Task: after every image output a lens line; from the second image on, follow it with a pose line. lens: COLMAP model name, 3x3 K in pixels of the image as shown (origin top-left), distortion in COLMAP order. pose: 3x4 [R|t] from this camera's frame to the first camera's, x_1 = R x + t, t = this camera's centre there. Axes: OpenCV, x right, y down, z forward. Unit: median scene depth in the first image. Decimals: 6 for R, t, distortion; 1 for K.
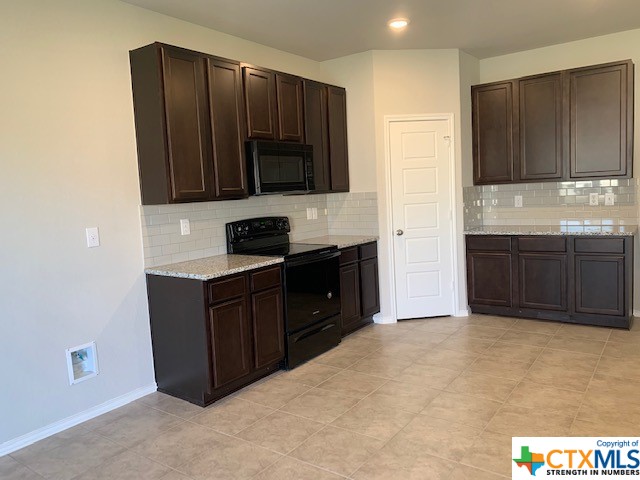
lens RADIAL K [[482.5, 0, 321.8], [0, 482.5, 241.0], [0, 0, 1]] dist [0.025399, -0.024690]
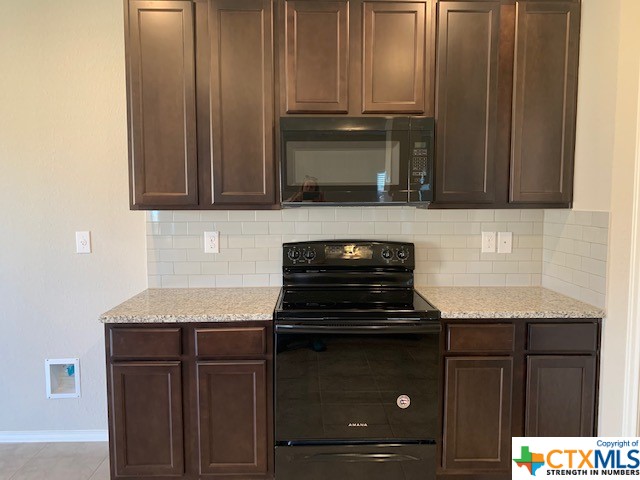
lens RADIAL K [[482.5, 0, 330.6], [0, 482.5, 237.0], [0, 0, 1]] dist [0.025399, -0.024690]
pose [[0.606808, 0.111411, -0.787001, 0.357049], [-0.113172, 0.992150, 0.053193, -0.083573], [0.786750, 0.056789, 0.614654, 0.590980]]
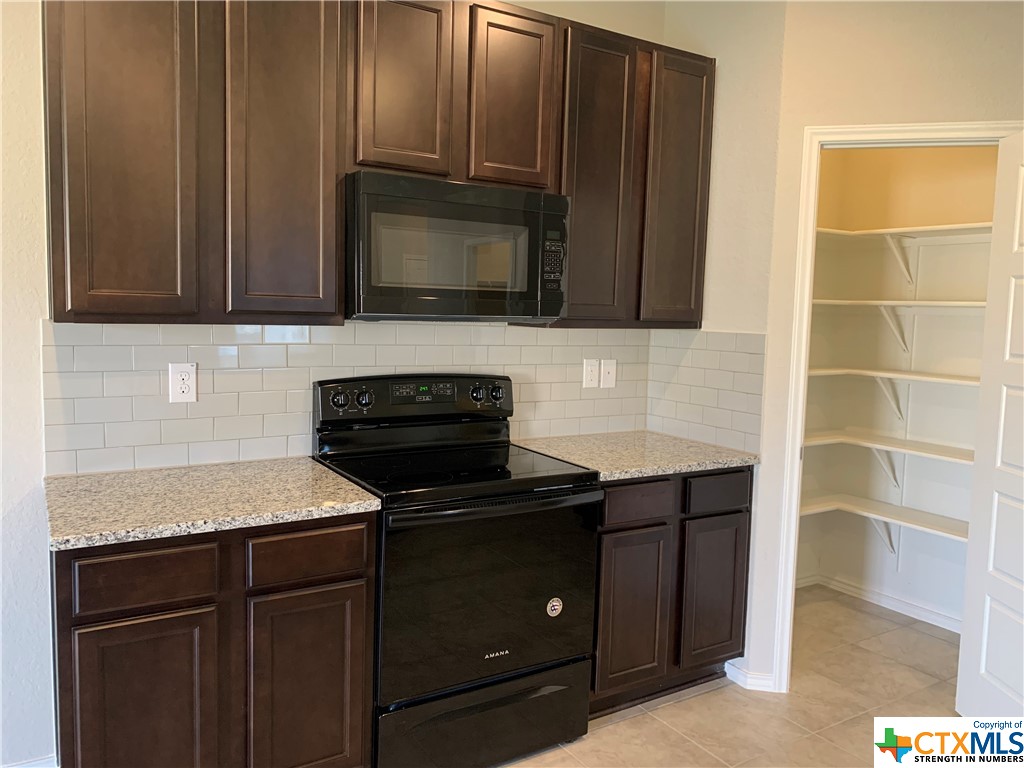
lens RADIAL K [[772.0, 0, 510.4], [0, 772.0, 379.4], [0, 0, 1]] dist [0.025399, -0.024690]
pose [[0.920995, 0.109738, -0.373800, 0.181206], [-0.113579, 0.993459, 0.011808, -0.060251], [0.372651, 0.031581, 0.927434, 0.433243]]
